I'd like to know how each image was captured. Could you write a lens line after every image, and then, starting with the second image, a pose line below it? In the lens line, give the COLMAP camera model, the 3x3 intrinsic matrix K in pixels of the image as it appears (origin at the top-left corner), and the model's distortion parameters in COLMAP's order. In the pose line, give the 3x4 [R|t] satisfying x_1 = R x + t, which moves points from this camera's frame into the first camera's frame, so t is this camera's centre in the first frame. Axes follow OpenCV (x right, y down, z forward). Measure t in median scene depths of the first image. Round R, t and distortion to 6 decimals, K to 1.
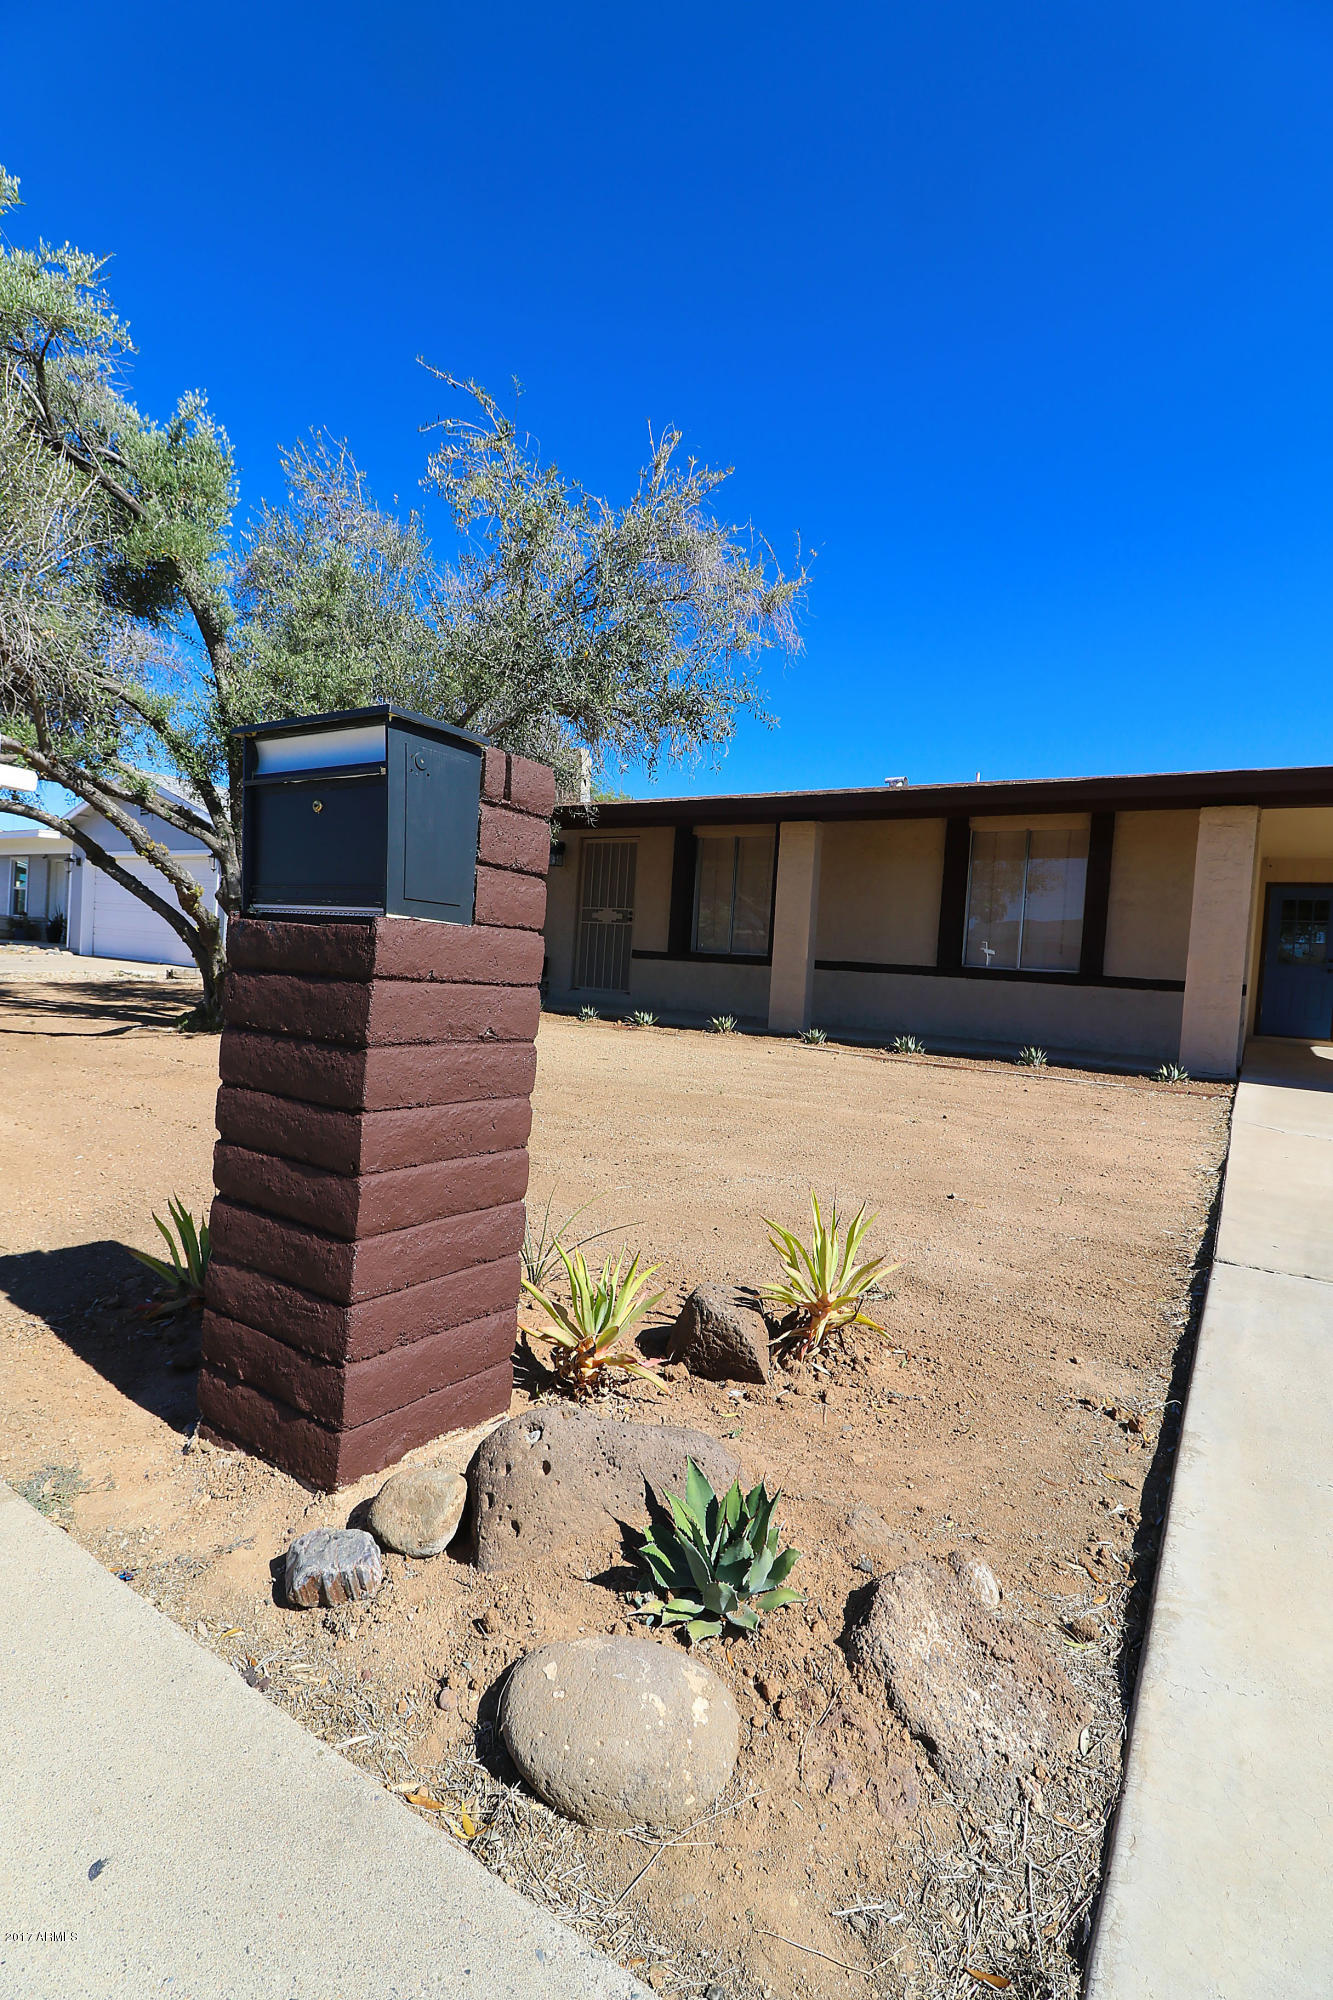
lens RADIAL K [[916.1, 0, 666.5], [0, 916.1, 1000.0], [0, 0, 1]] dist [0.001108, -0.011933]
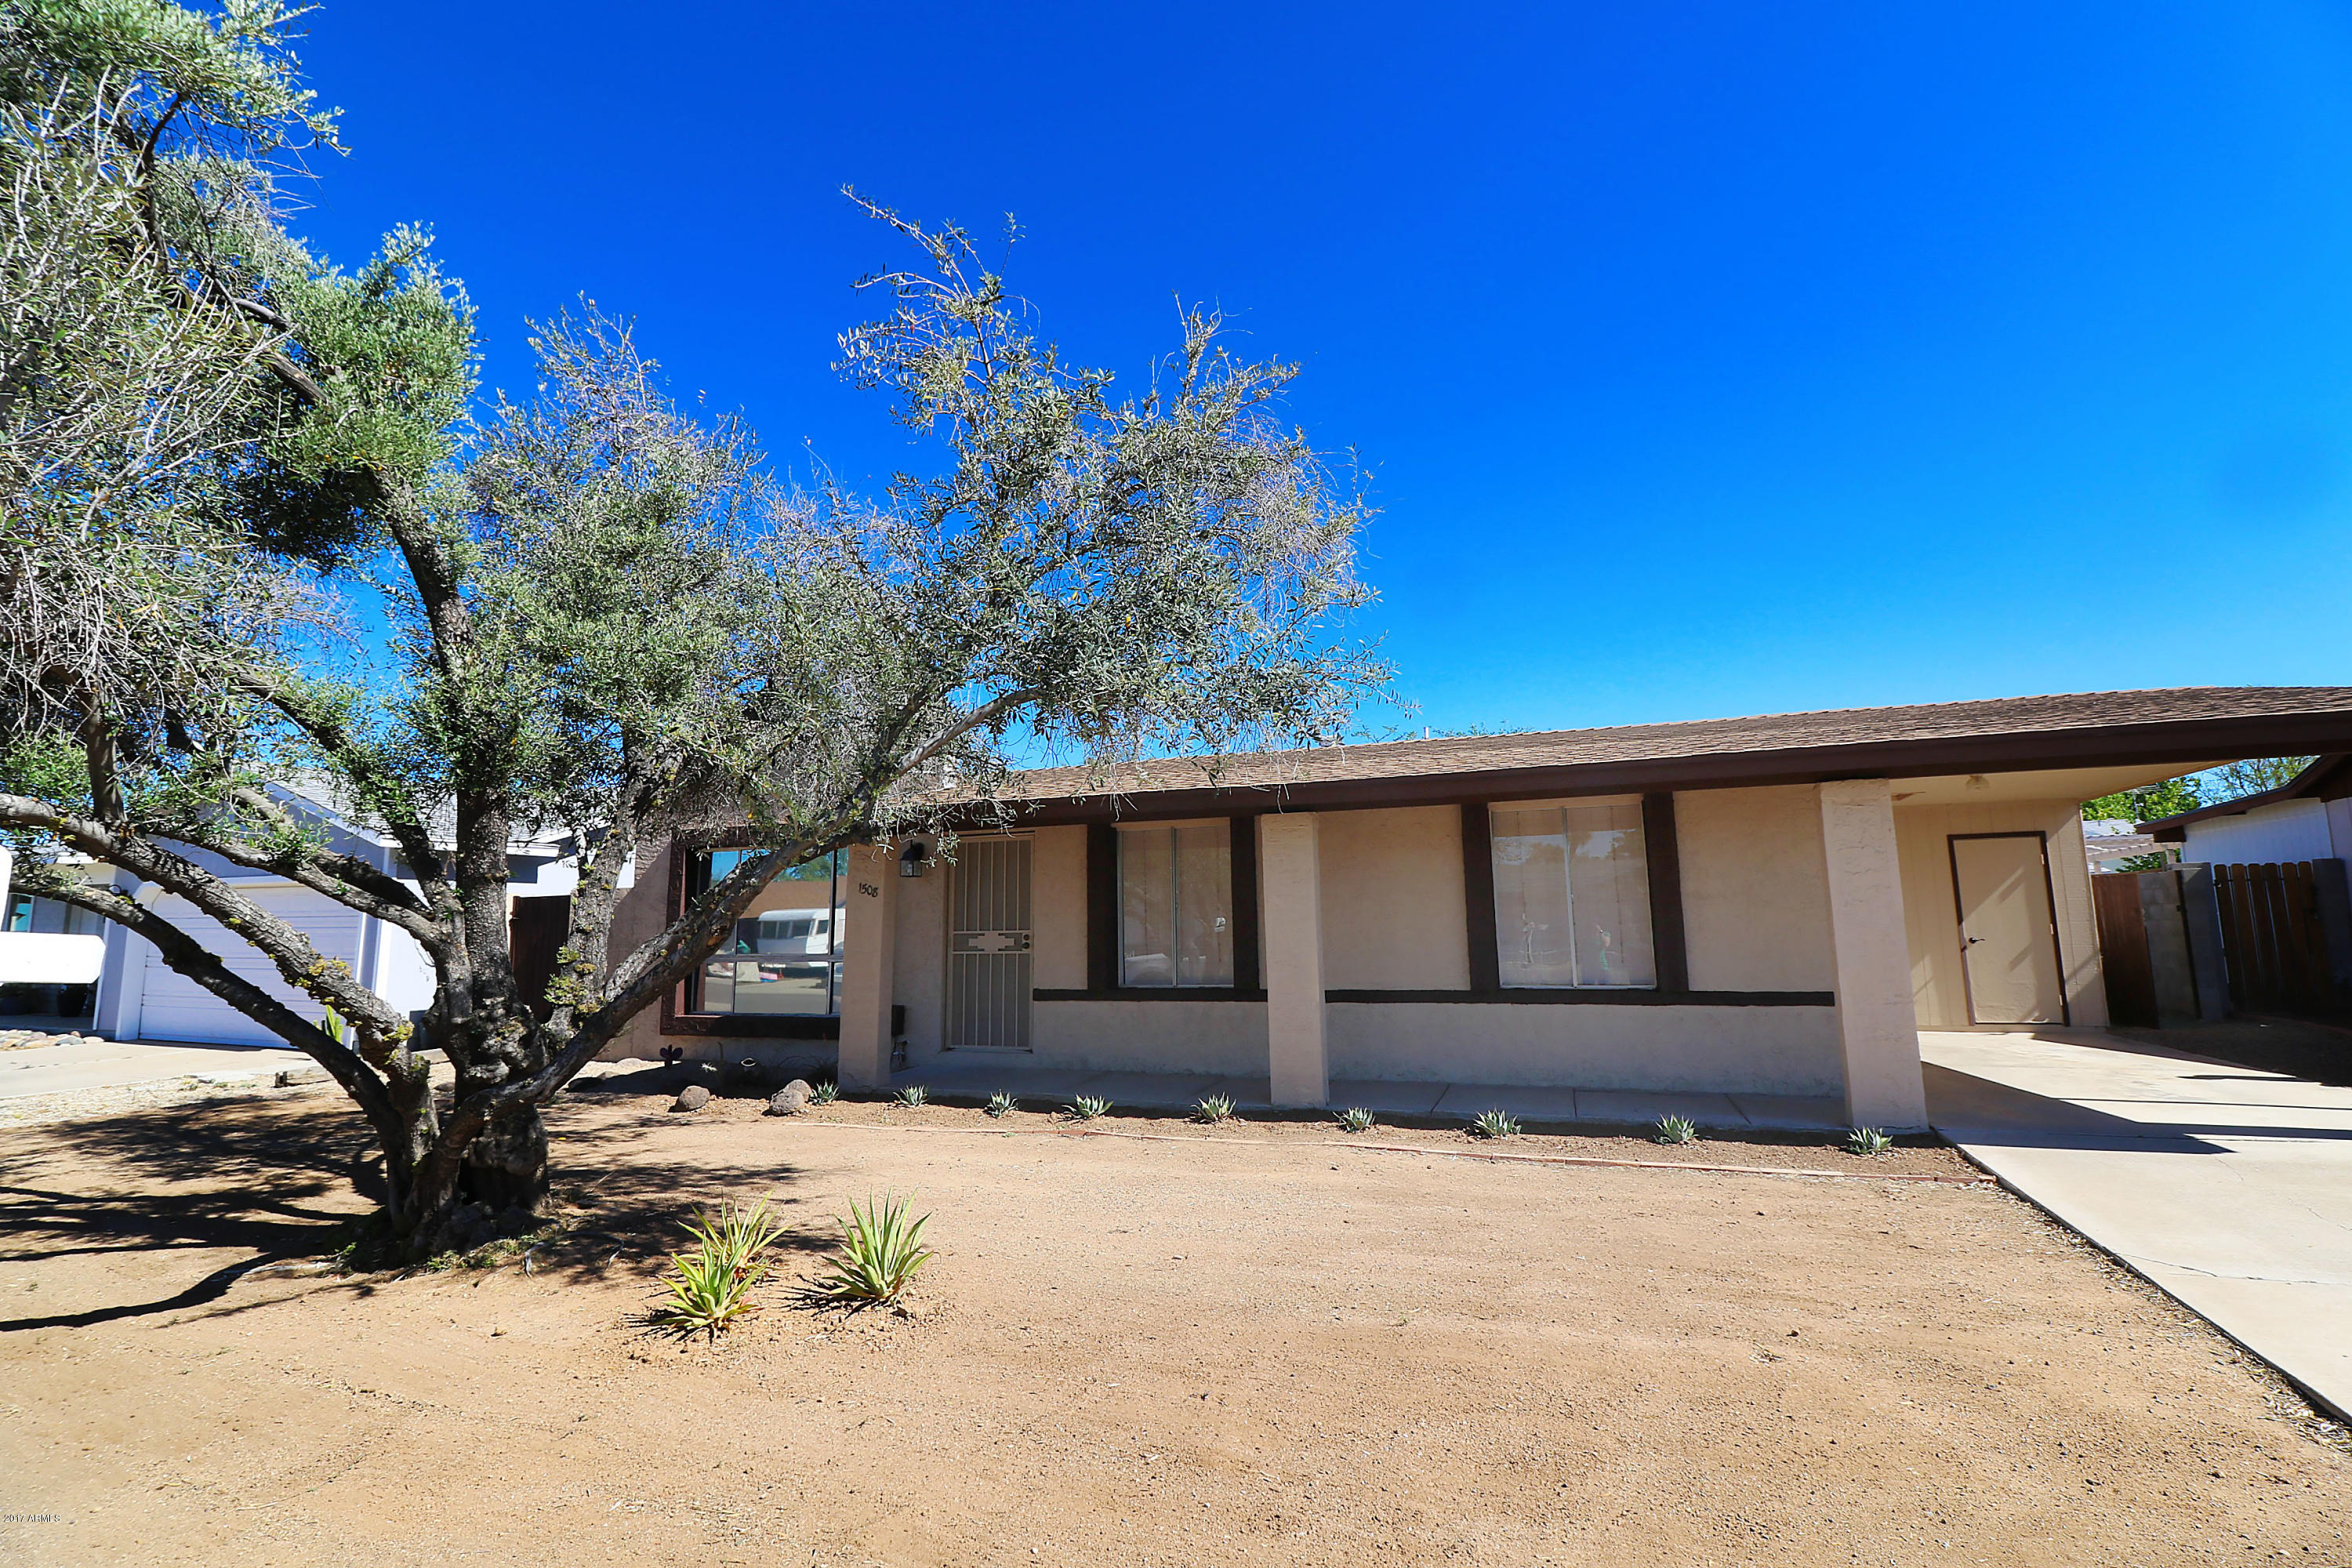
lens RADIAL K [[1077.4, 0, 1176.3], [0, 1077.4, 777.7], [0, 0, 1]] dist [0.001108, -0.011933]
pose [[0.974710, -0.045881, 0.218712, -0.174865], [0.083774, 0.982345, -0.167275, -0.111582], [-0.207175, 0.181367, 0.961345, 0.230785]]
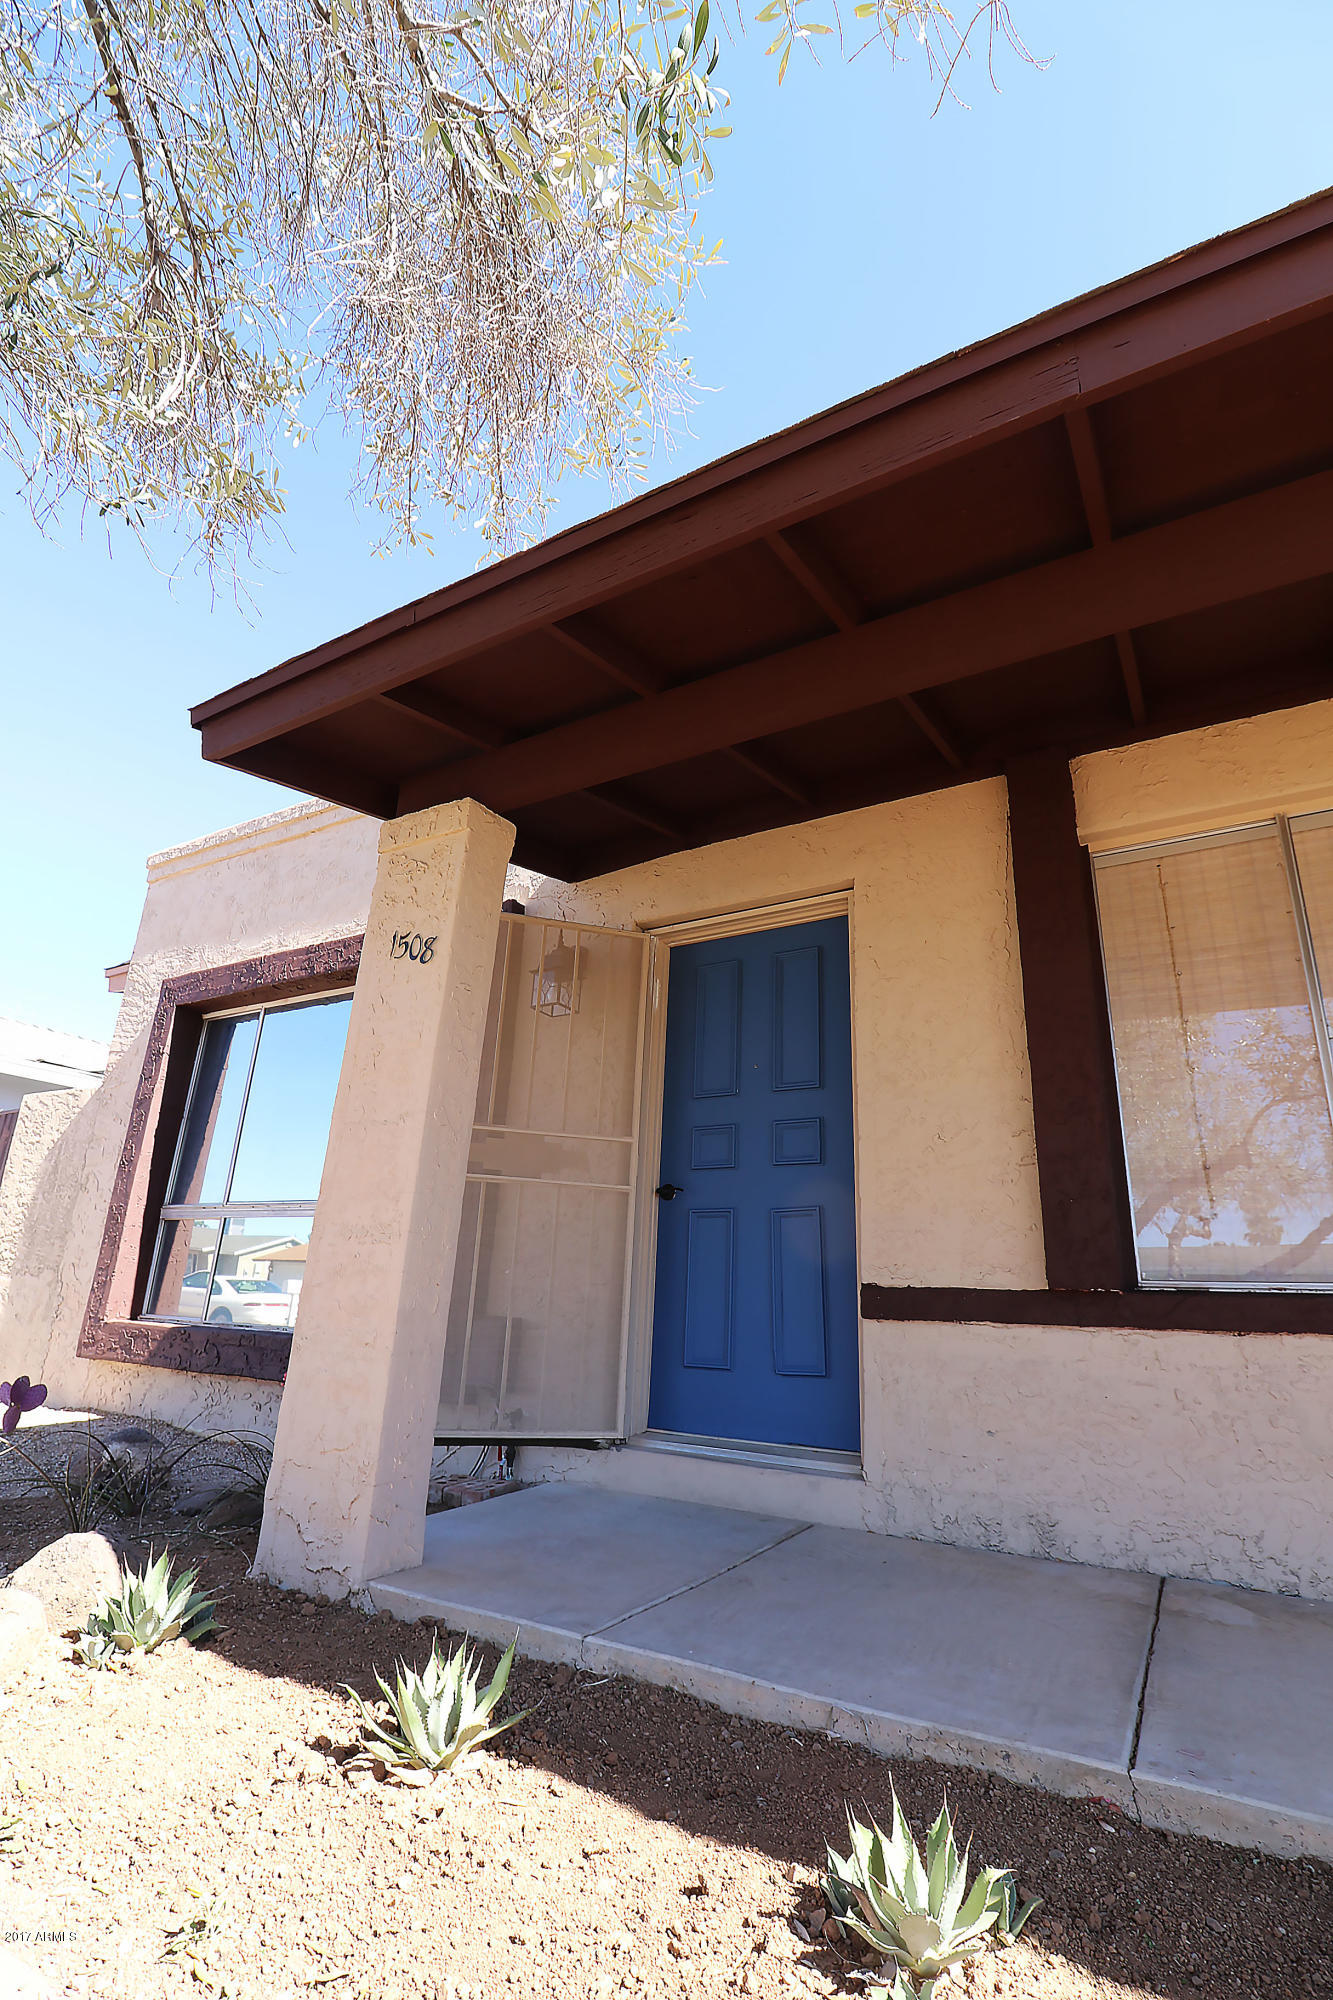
lens RADIAL K [[916.1, 0, 666.5], [0, 916.1, 1000.0], [0, 0, 1]] dist [0.001108, -0.011933]
pose [[0.999239, -0.008188, 0.038140, -0.166923], [0.021029, 0.936554, -0.349892, -0.069224], [-0.032855, 0.350427, 0.936013, 1.219029]]
